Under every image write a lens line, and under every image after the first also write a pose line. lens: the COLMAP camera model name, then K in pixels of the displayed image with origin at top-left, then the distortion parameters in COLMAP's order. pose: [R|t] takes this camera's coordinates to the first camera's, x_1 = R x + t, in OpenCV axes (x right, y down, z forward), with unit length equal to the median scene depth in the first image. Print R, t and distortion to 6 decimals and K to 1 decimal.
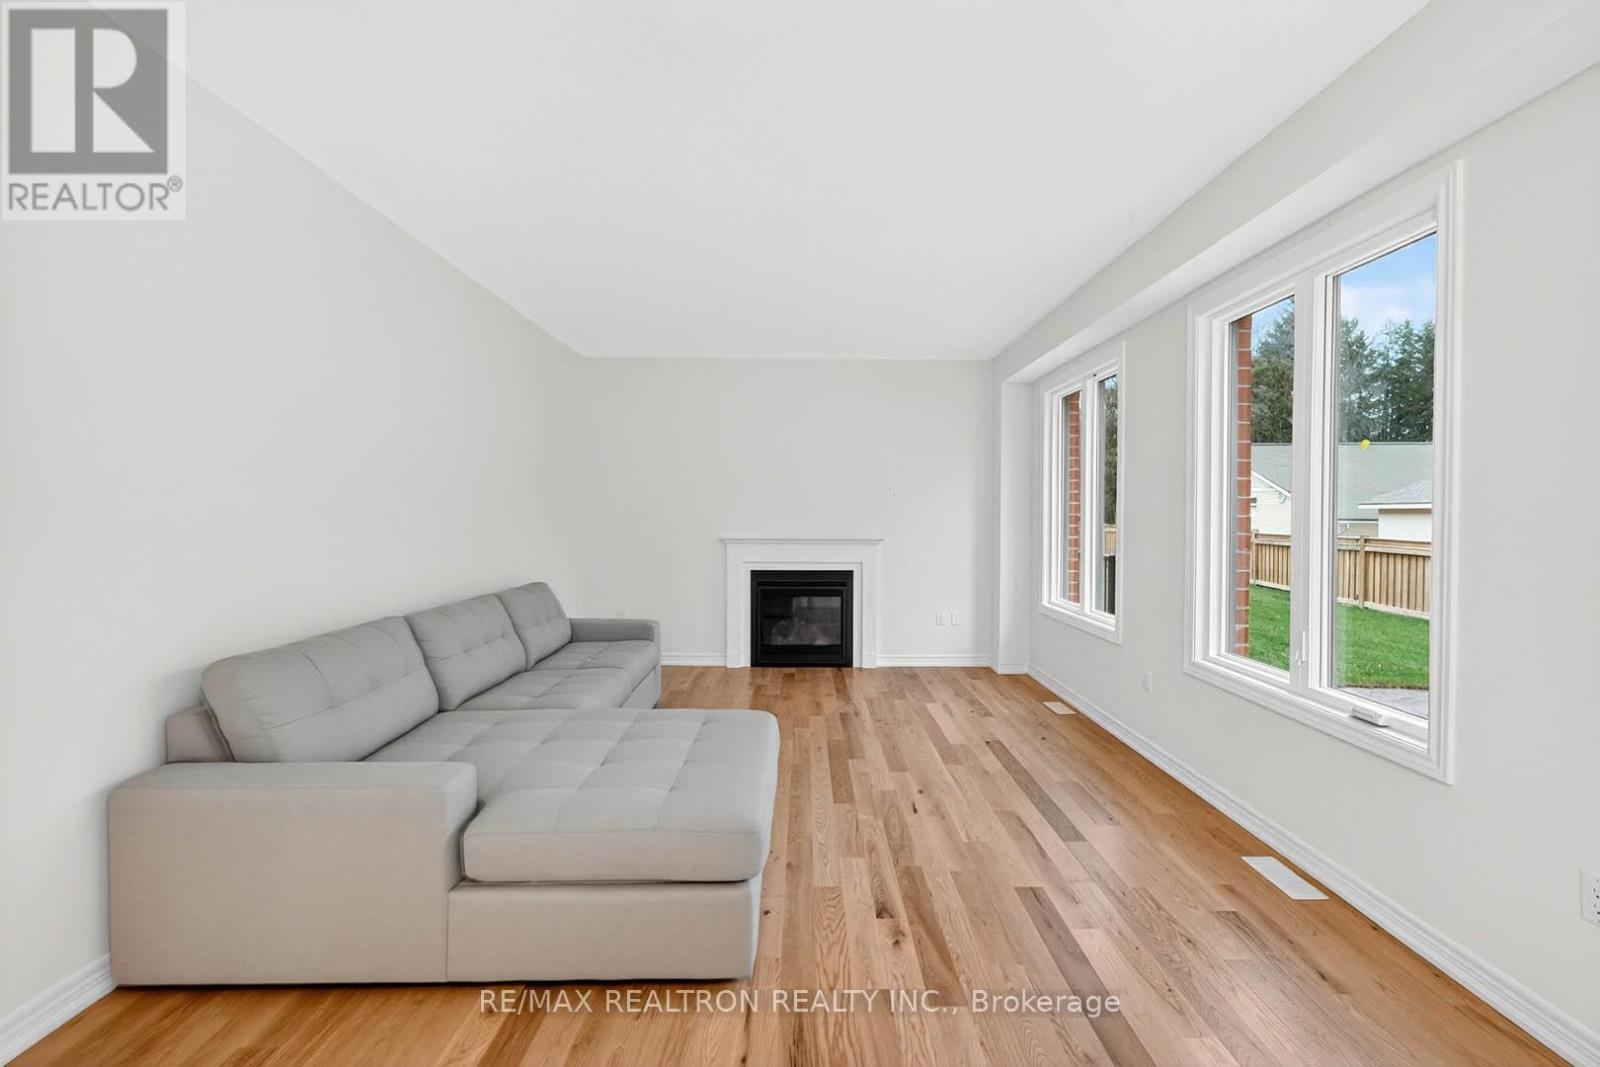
lens RADIAL K [[645.4, 0, 807.3], [0, 645.4, 521.0], [0, 0, 1]] dist [-0.000264, 0.000612]
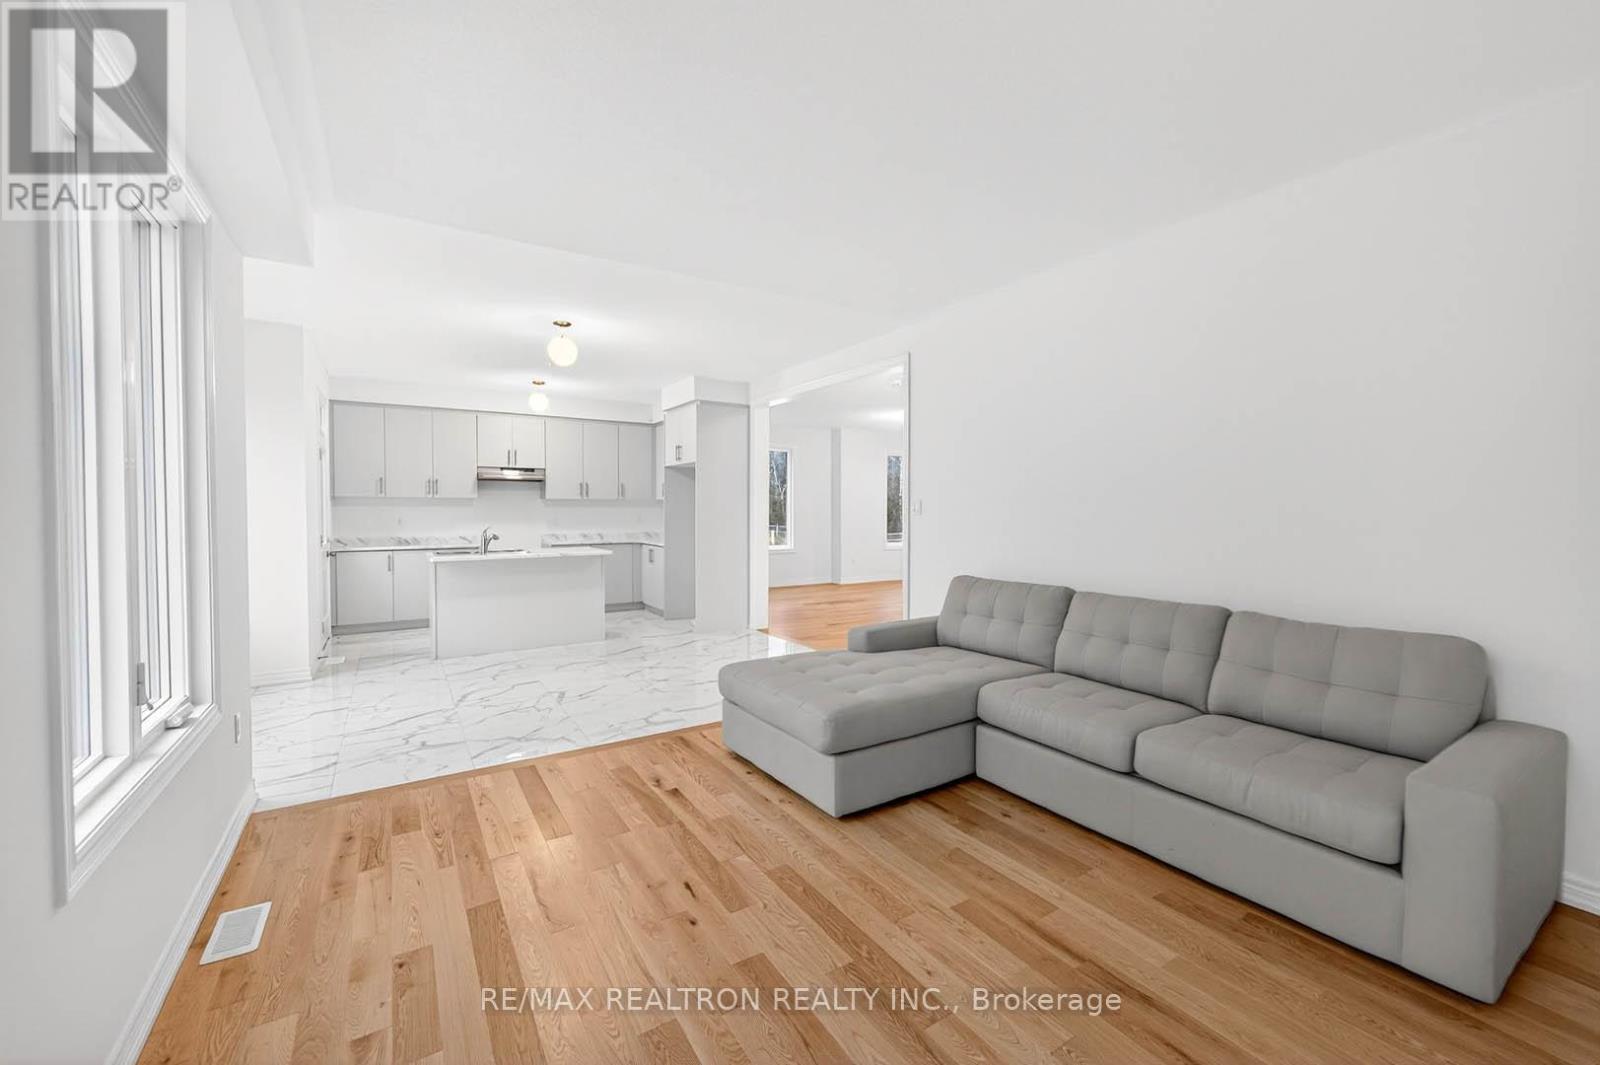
lens RADIAL K [[645.4, 0, 803.7], [0, 645.4, 519.8], [0, 0, 1]] dist [-0.000264, 0.000612]
pose [[-0.845361, 0.008356, -0.534129, 0.458432], [-0.008166, 0.999559, 0.028561, -0.011522], [0.534132, 0.028506, -0.844920, 1.712569]]
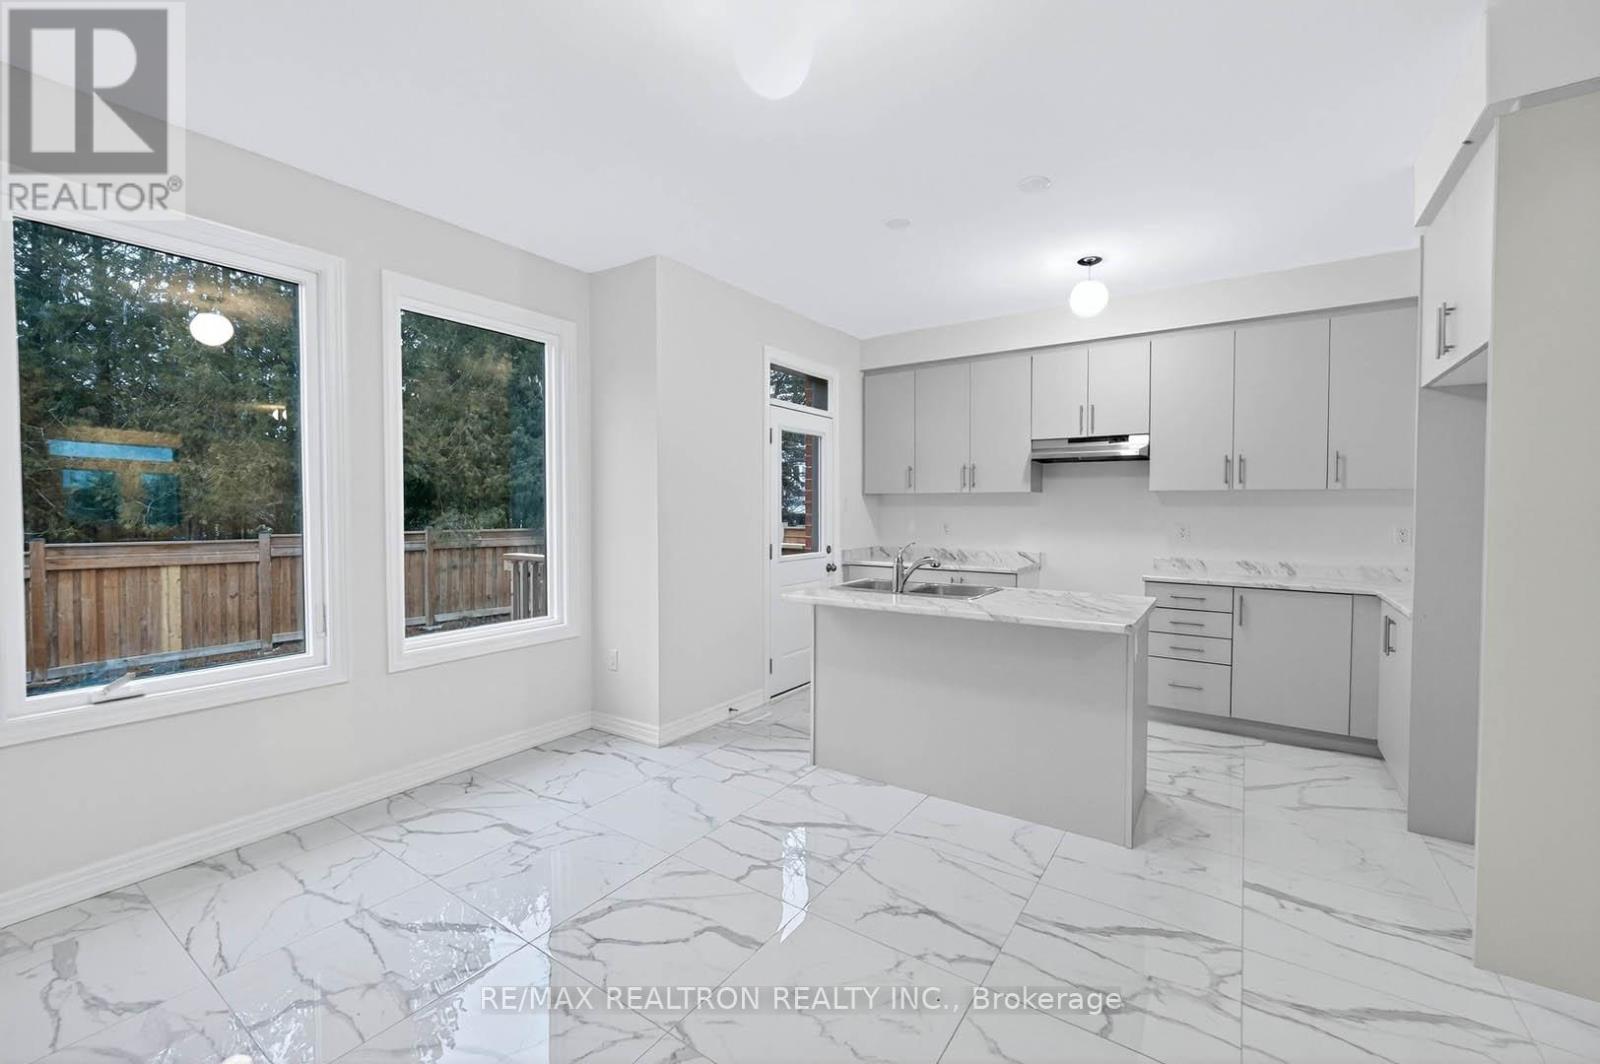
lens RADIAL K [[645.4, 0, 805.6], [0, 645.4, 519.7], [0, 0, 1]] dist [-0.000264, 0.000612]
pose [[-0.826008, -0.013134, 0.563505, -0.254966], [0.002944, 0.999614, 0.027614, 0.008795], [-0.563651, 0.024468, -0.825651, 0.446835]]
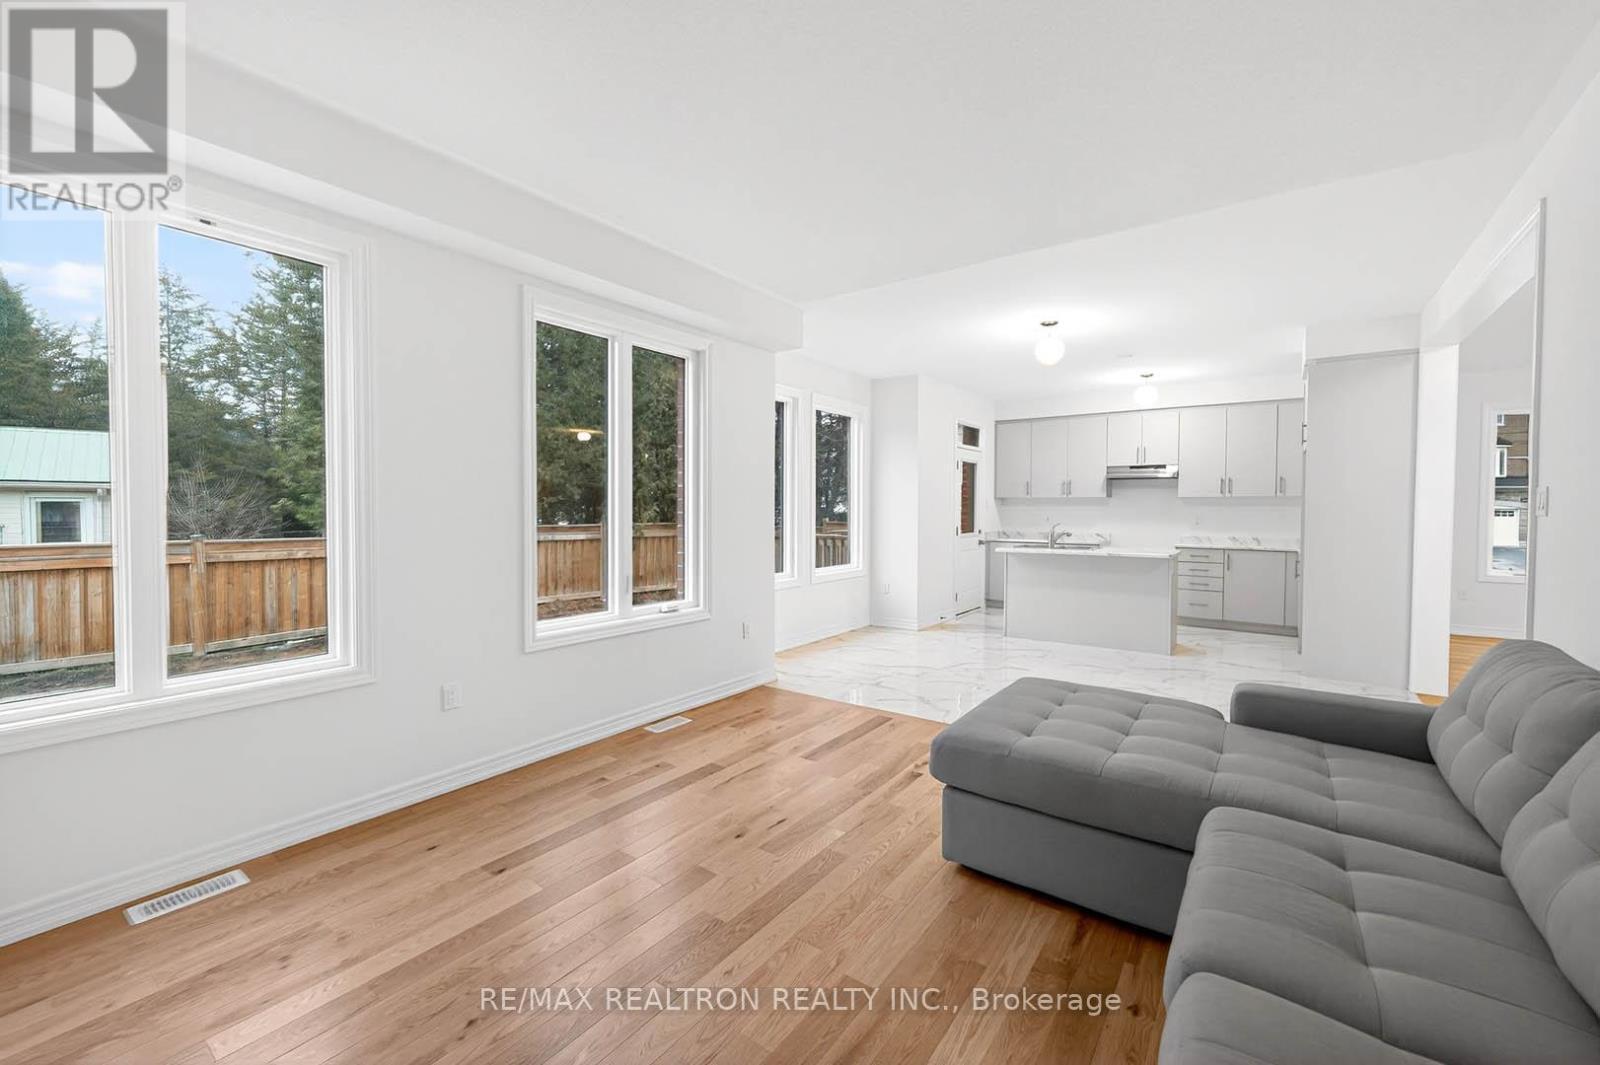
lens RADIAL K [[645.4, 0, 811.9], [0, 645.4, 513.5], [0, 0, 1]] dist [-0.000264, 0.000612]
pose [[-0.811014, -0.010490, 0.584933, -0.391033], [0.000962, 0.999814, 0.019263, 0.000608], [-0.585026, 0.016186, -0.810853, 1.701849]]
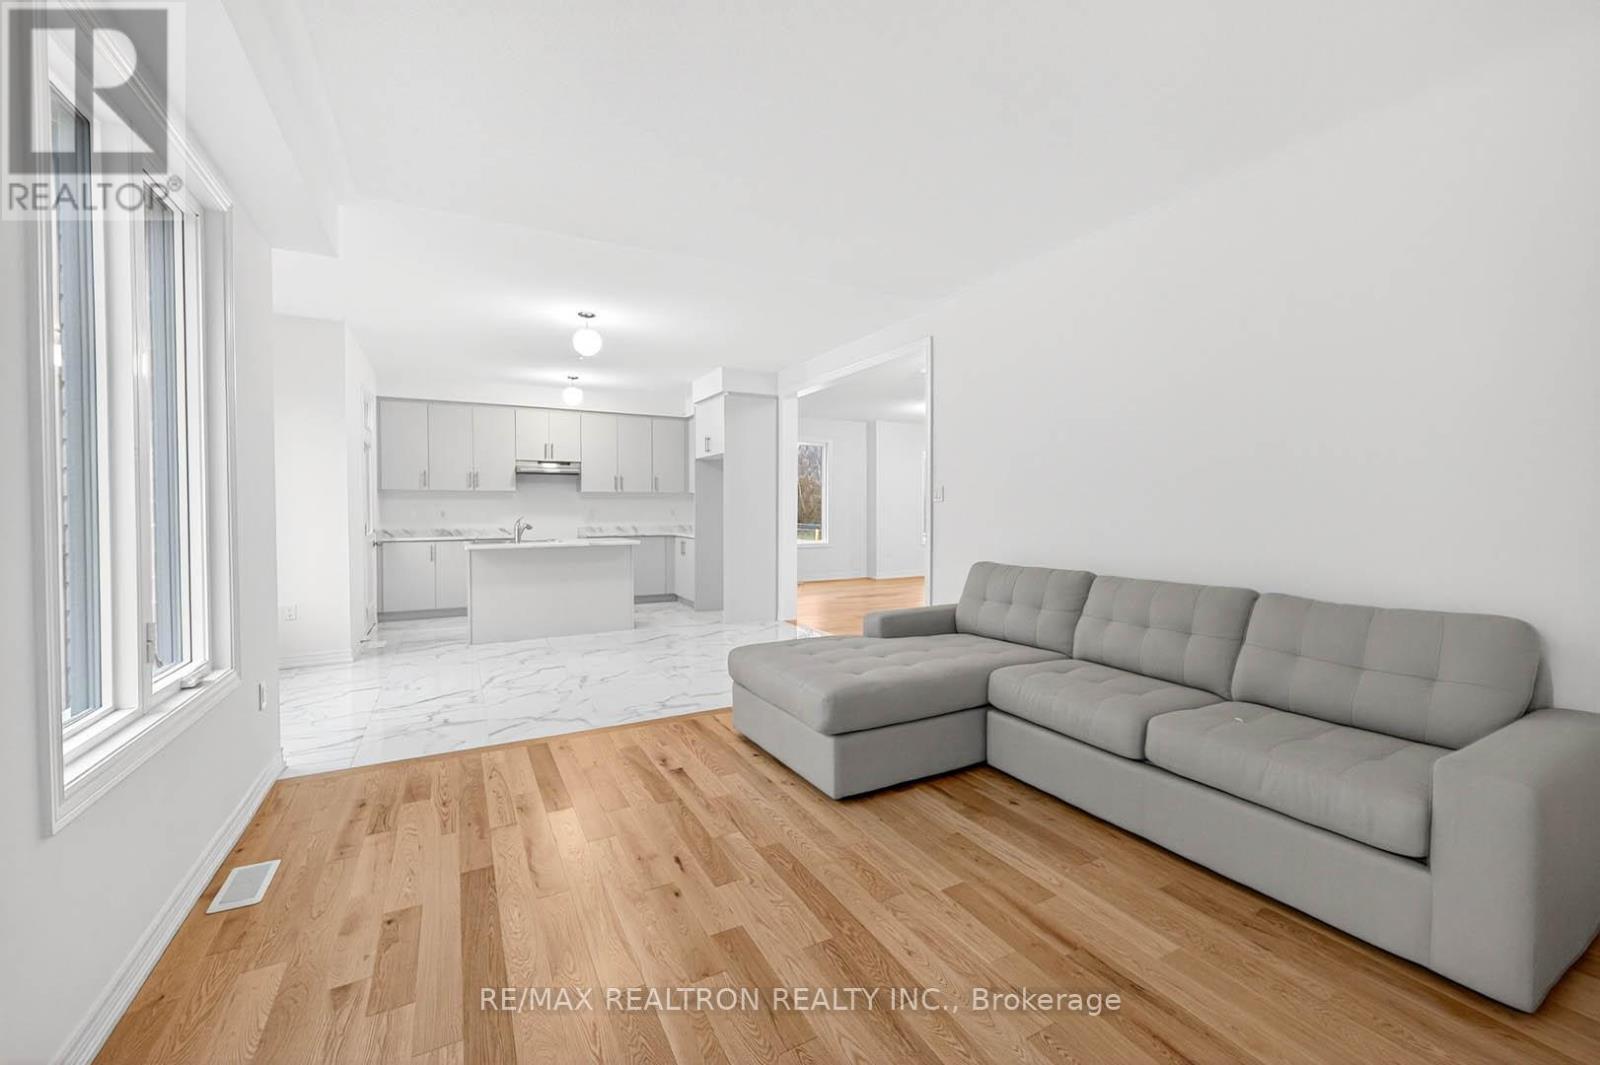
lens RADIAL K [[645.4, 0, 805.6], [0, 645.4, 520.2], [0, 0, 1]] dist [-0.000264, 0.000612]
pose [[-0.880054, 0.009016, -0.474789, 0.394258], [-0.005545, 0.999556, 0.029260, 0.021884], [0.474842, 0.028383, -0.879613, 1.736178]]
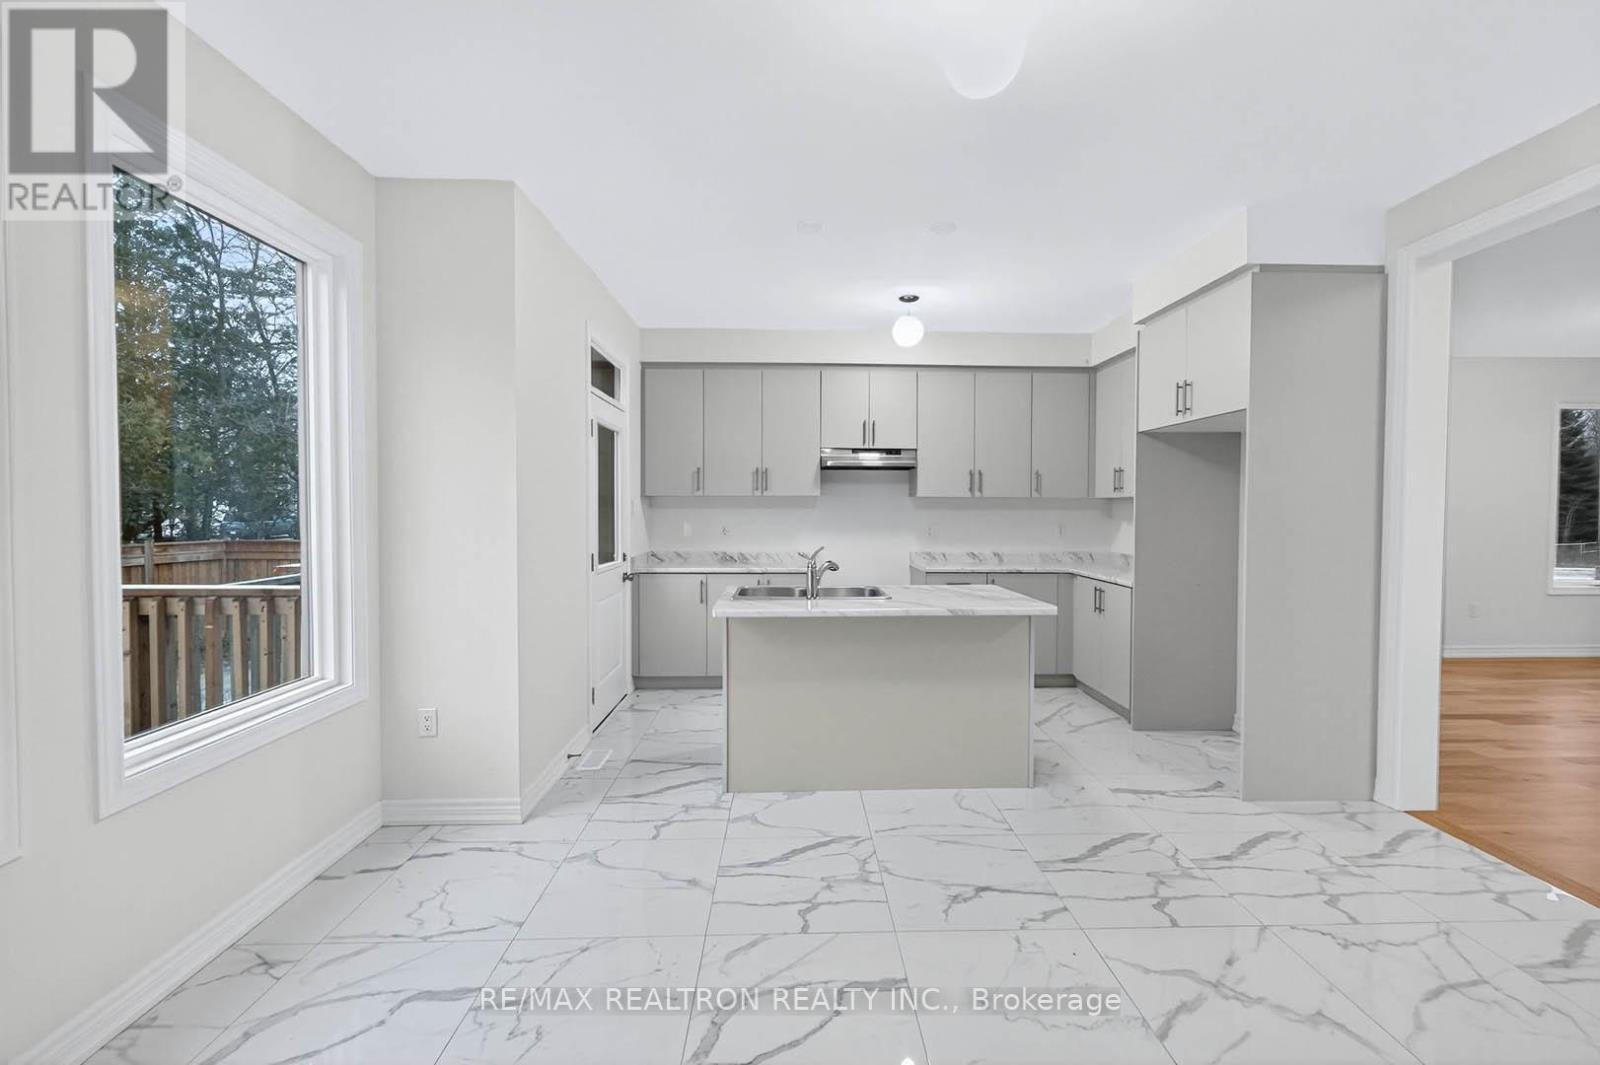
lens RADIAL K [[645.4, 0, 805.7], [0, 645.4, 518.3], [0, 0, 1]] dist [-0.000264, 0.000612]
pose [[-0.999648, -0.003886, -0.026239, 0.265193], [-0.004535, 0.999685, 0.024704, 0.002421], [0.026134, 0.024815, -0.999350, 0.545060]]
